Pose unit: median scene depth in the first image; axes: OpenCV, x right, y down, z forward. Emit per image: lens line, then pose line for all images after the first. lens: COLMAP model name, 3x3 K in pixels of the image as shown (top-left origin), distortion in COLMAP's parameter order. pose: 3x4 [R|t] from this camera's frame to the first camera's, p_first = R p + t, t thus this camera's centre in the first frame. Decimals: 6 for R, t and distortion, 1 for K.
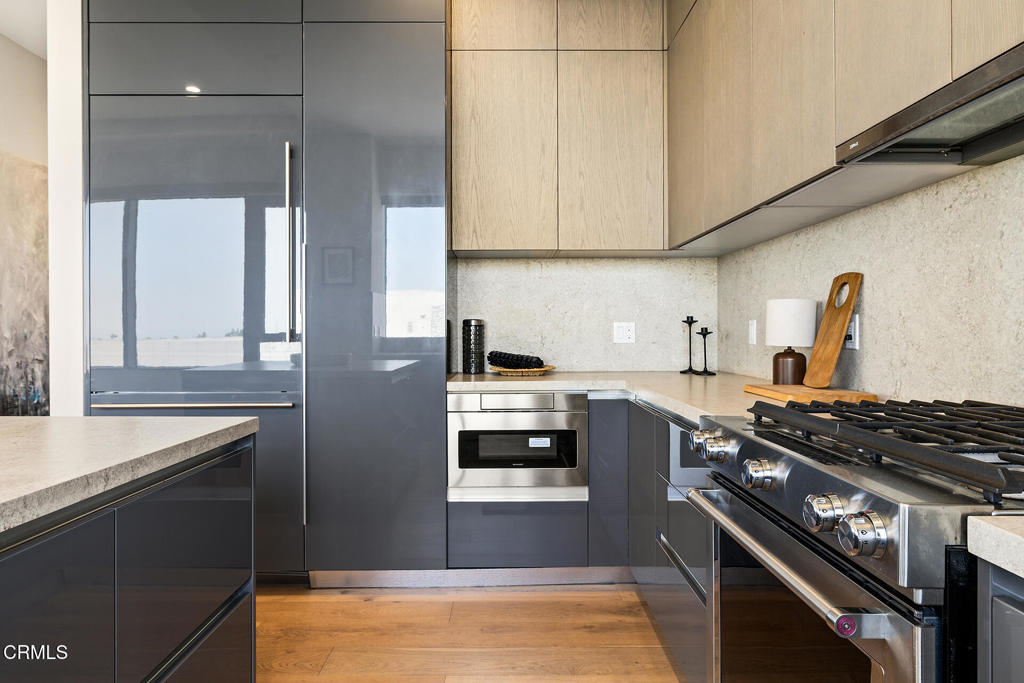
lens RADIAL K [[627.2, 0, 510.1], [0, 627.2, 337.5], [0, 0, 1]] dist [0.000506, -0.000066]
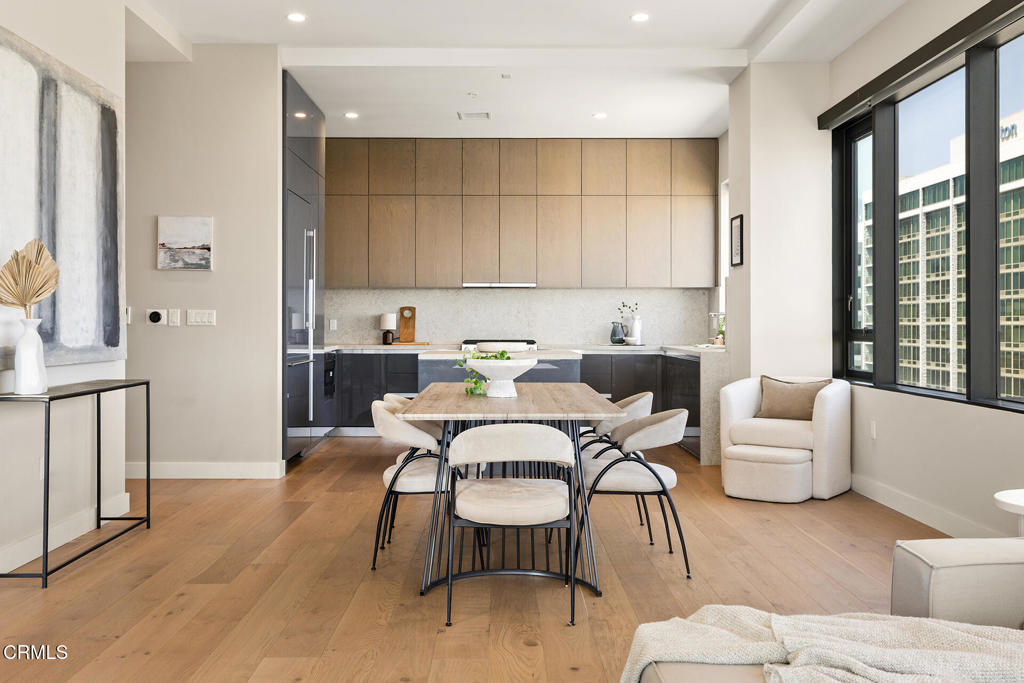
lens RADIAL K [[930.4, 0, 503.5], [0, 930.4, 322.4], [0, 0, 1]] dist [0.002945, 0.000000]
pose [[-0.003406, 0.006447, 0.999973, -3.415353], [0.006241, 0.999960, -0.006425, 0.009660], [-0.999975, 0.006219, -0.003447, 0.423014]]
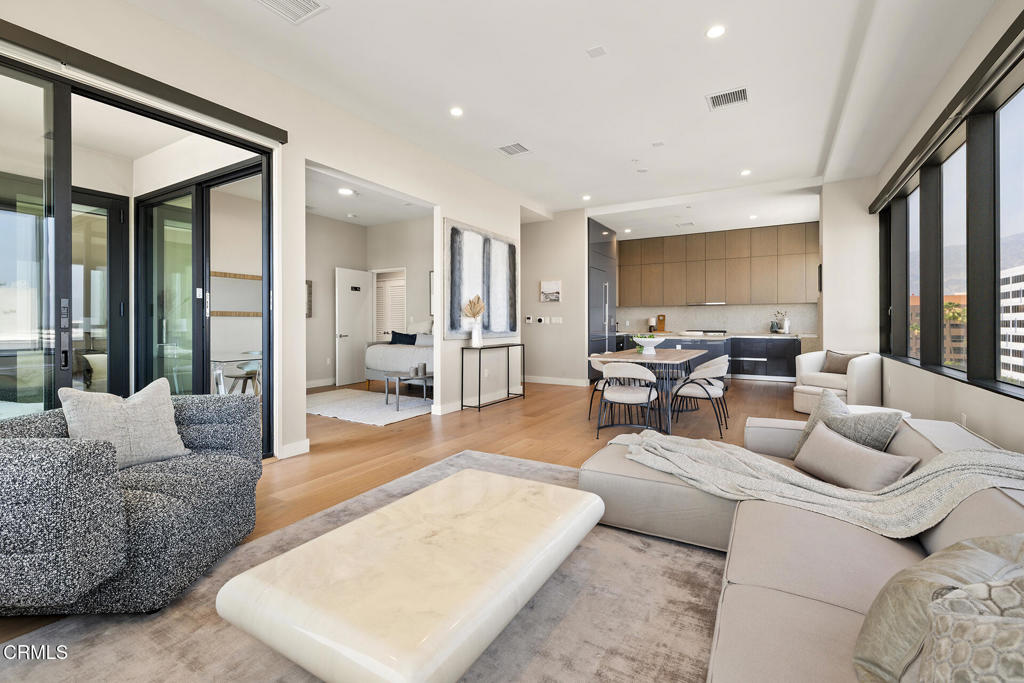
lens RADIAL K [[446.0, 0, 506.9], [0, 446.0, 324.2], [0, 0, 1]] dist [-0.003700, -0.000600]
pose [[0.522040, 0.000791, 0.852921, -3.680504], [0.005037, 0.999979, -0.004009, 0.011239], [-0.852906, 0.006389, 0.522025, -0.094278]]
